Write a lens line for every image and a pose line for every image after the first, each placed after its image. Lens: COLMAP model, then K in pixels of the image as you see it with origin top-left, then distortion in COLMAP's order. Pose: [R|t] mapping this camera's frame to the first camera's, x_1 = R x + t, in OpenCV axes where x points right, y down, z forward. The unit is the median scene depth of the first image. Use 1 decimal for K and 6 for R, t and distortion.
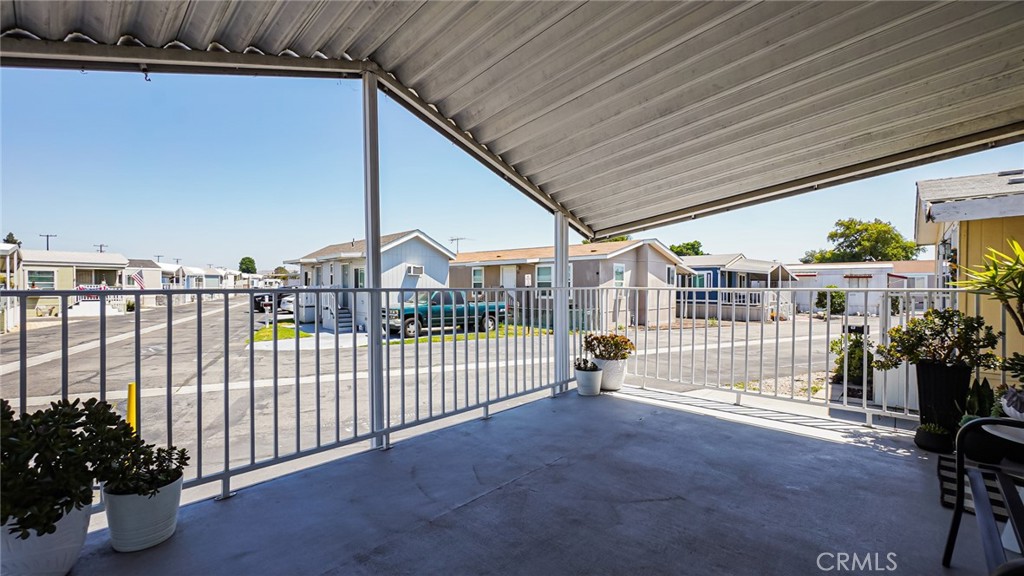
lens RADIAL K [[451.6, 0, 506.0], [0, 451.6, 291.1], [0, 0, 1]] dist [0.000322, 0.000000]
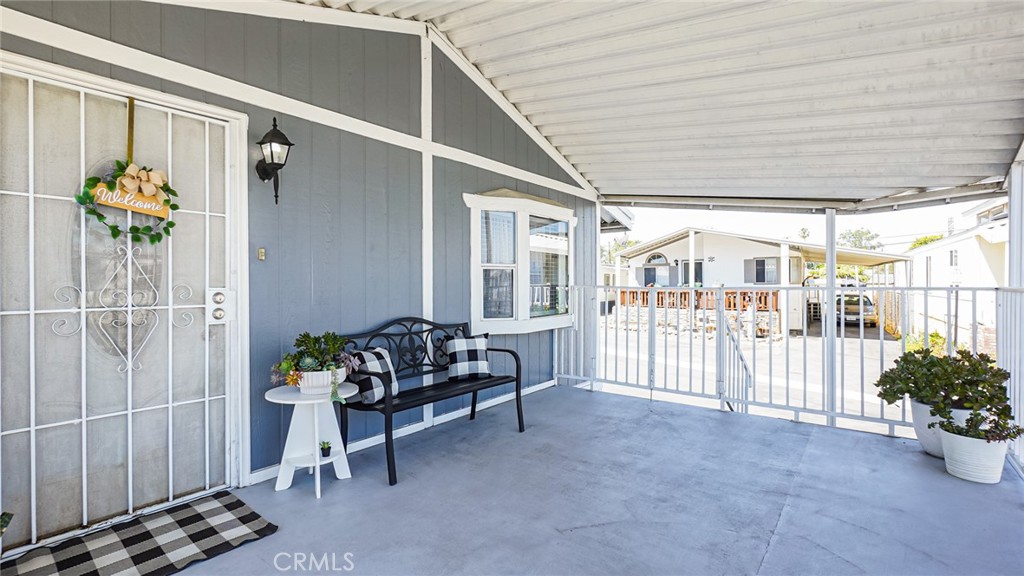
lens RADIAL K [[451.6, 0, 516.3], [0, 451.6, 289.1], [0, 0, 1]] dist [0.000322, 0.000000]
pose [[-0.996221, 0.006639, -0.086598, 0.552078], [0.005857, 0.999940, 0.009284, -0.016921], [0.086654, 0.008742, -0.996200, 1.886166]]
